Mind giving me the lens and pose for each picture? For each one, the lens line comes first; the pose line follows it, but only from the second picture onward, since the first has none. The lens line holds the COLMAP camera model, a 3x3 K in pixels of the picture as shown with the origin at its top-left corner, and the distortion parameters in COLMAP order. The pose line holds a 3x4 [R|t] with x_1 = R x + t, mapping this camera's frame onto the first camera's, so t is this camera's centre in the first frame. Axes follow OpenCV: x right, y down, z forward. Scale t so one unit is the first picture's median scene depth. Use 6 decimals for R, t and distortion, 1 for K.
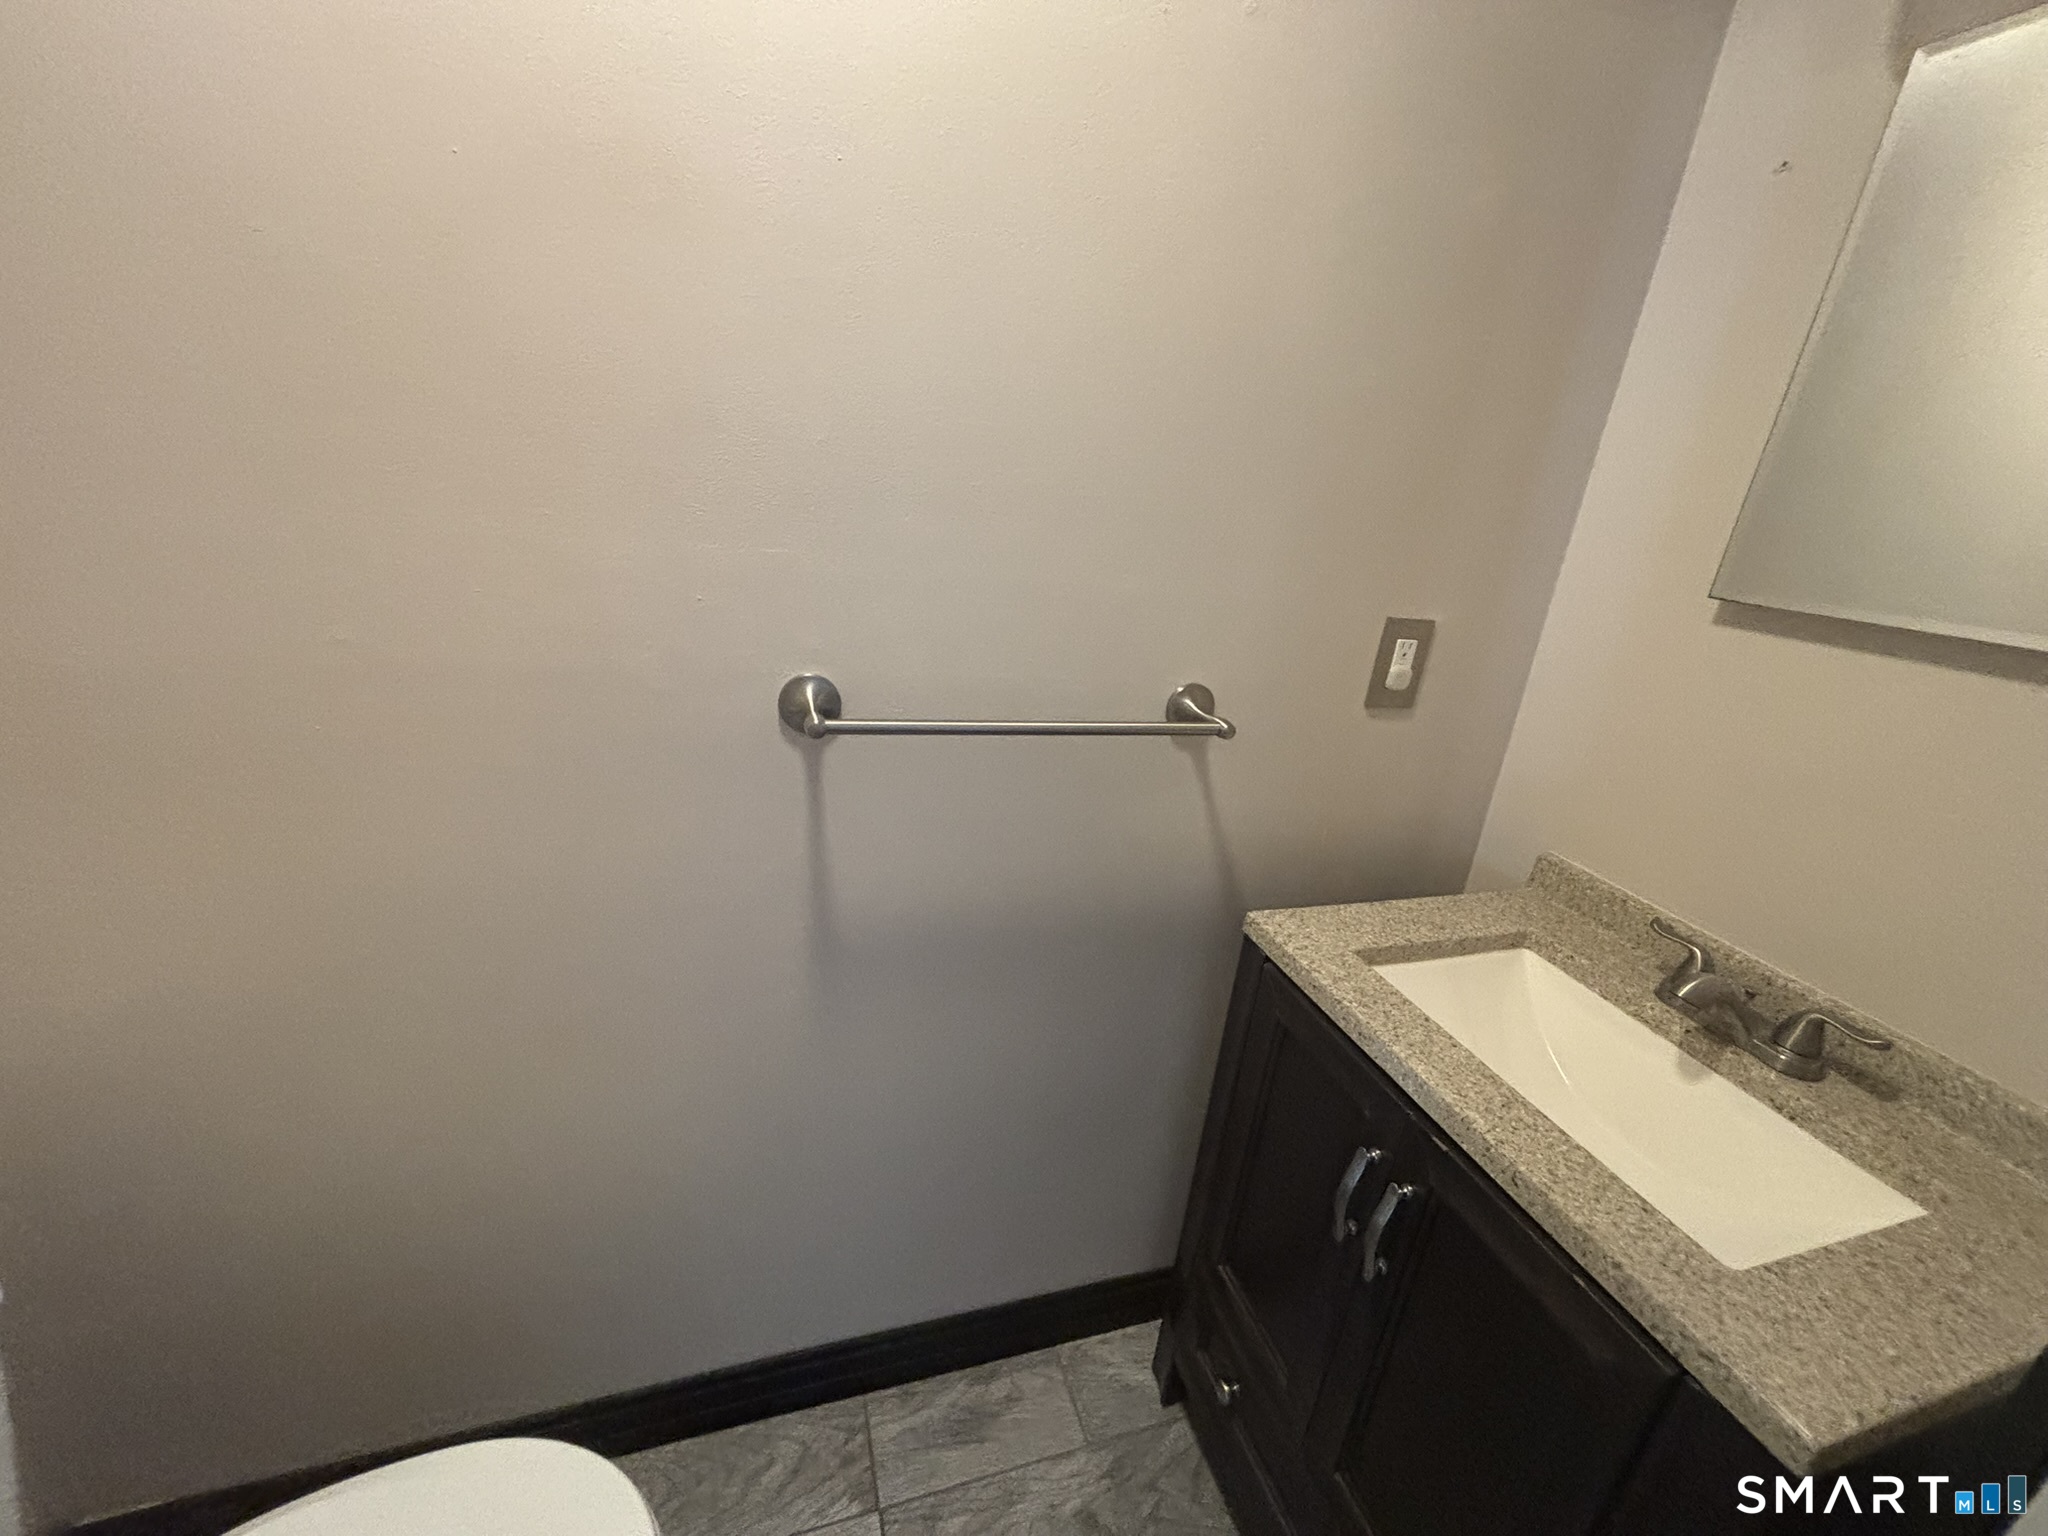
lens RADIAL K [[826.3, 0, 1024.5], [0, 826.3, 763.4], [0, 0, 1]] dist [0.001760, 0.000382]
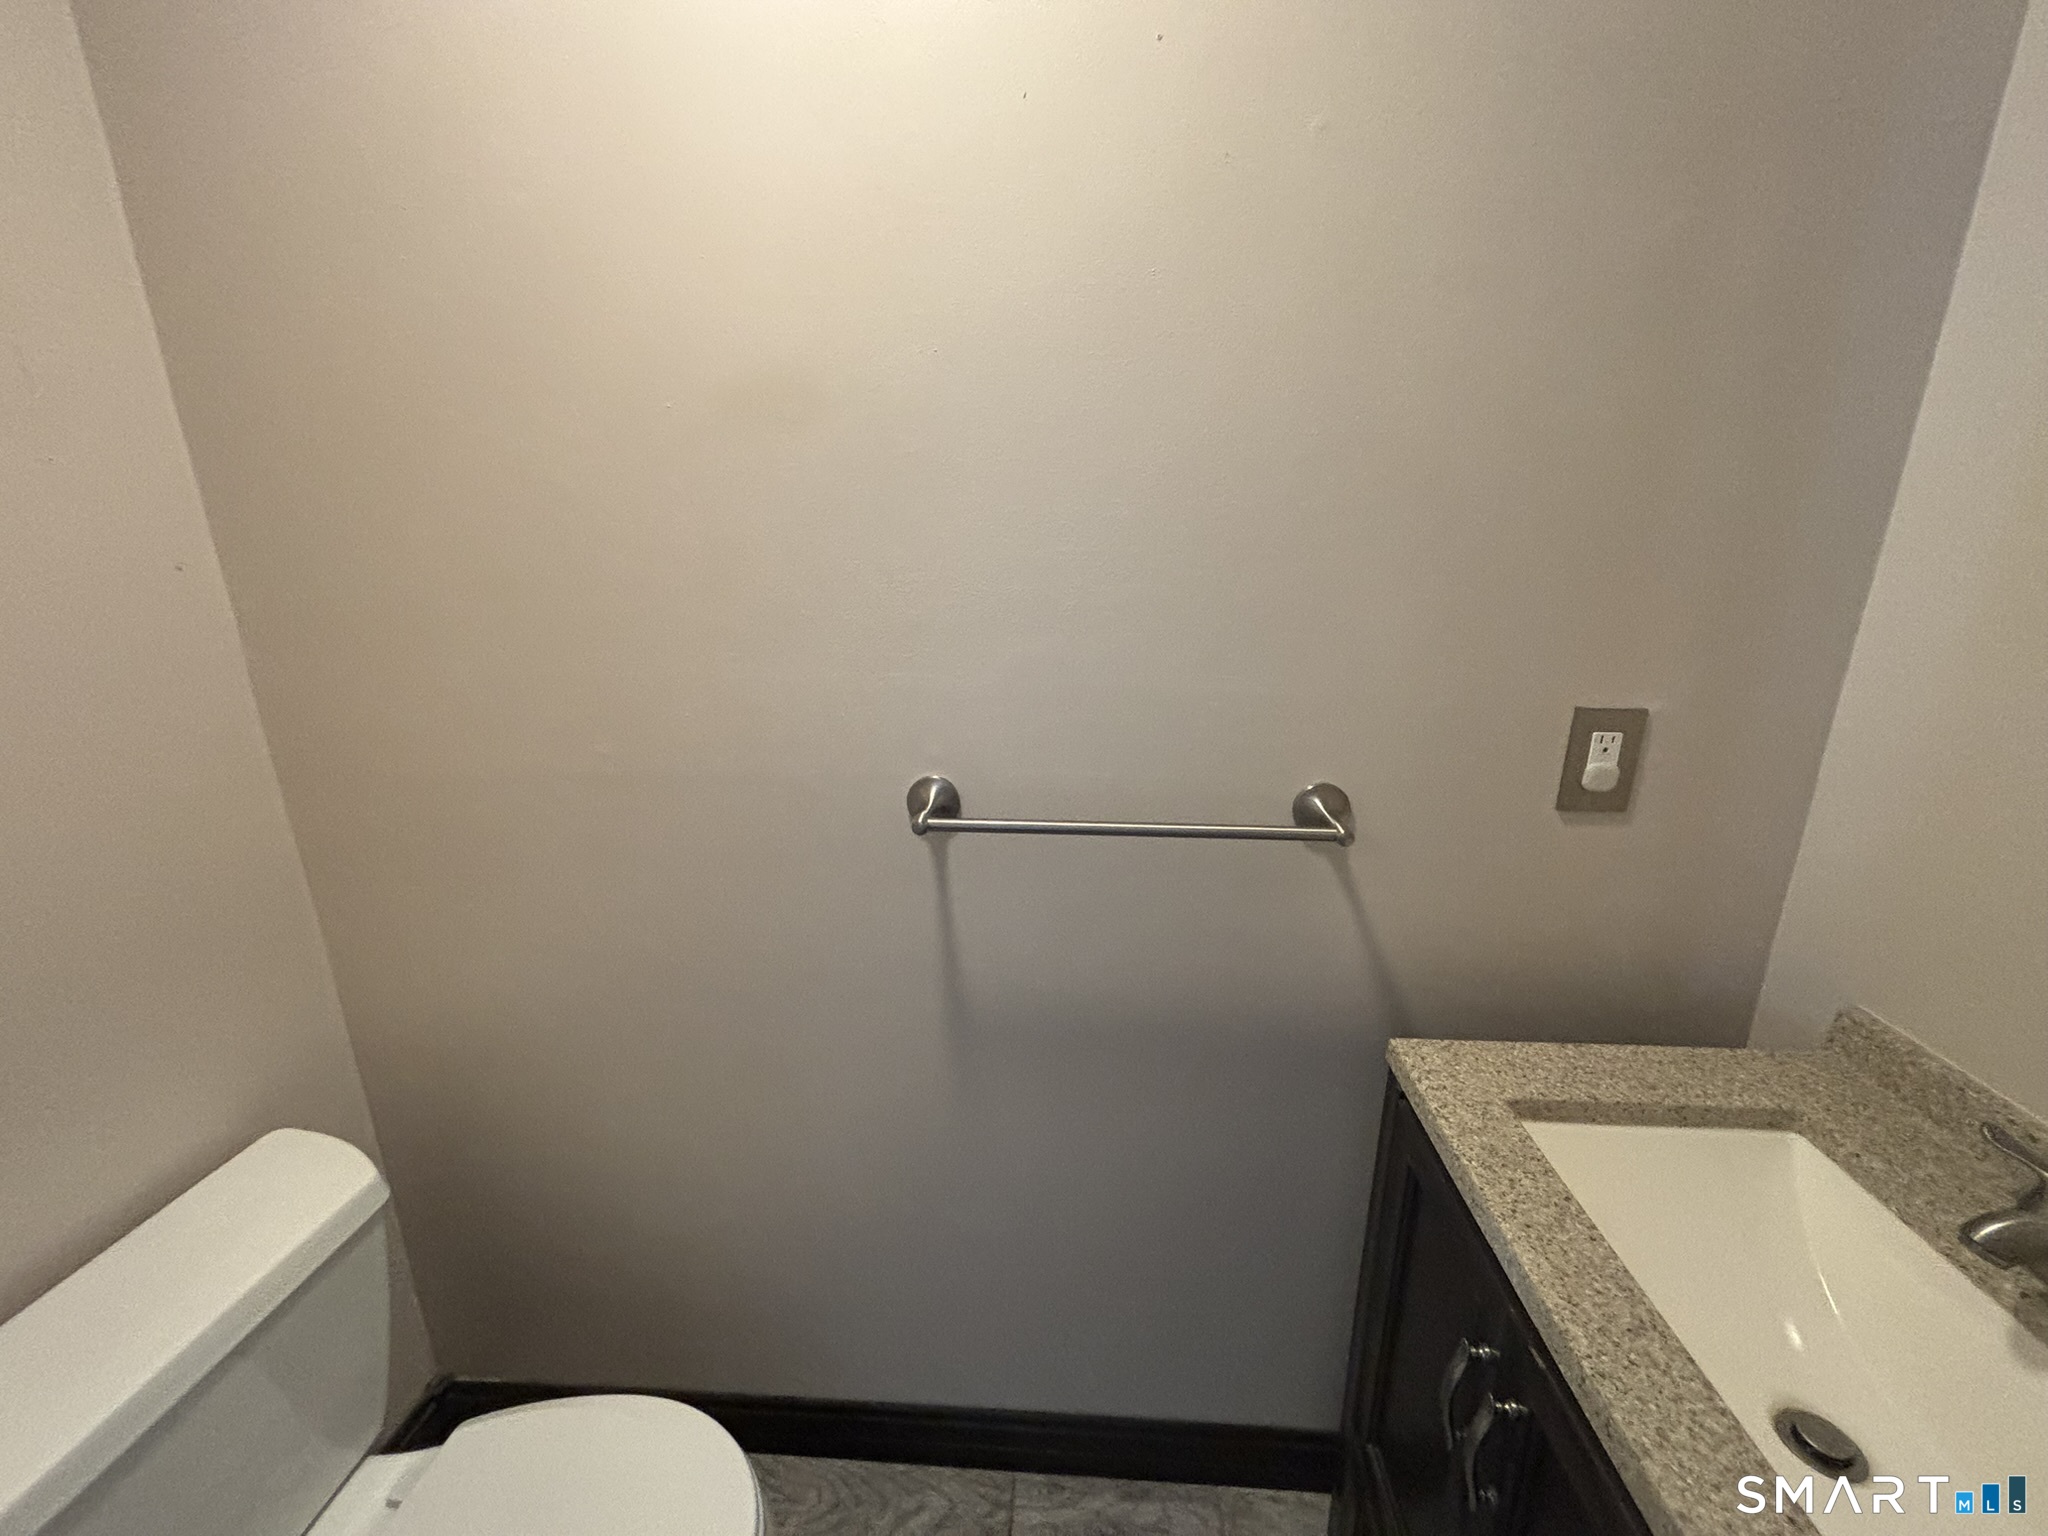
lens RADIAL K [[809.6, 0, 1034.0], [0, 809.6, 775.1], [0, 0, 1]] dist [0.008752, 0.000009]
pose [[0.925541, 0.001493, -0.378645, 0.245587], [-0.030500, 0.997037, -0.070623, -0.030824], [0.377418, 0.076913, 0.922844, 0.014835]]
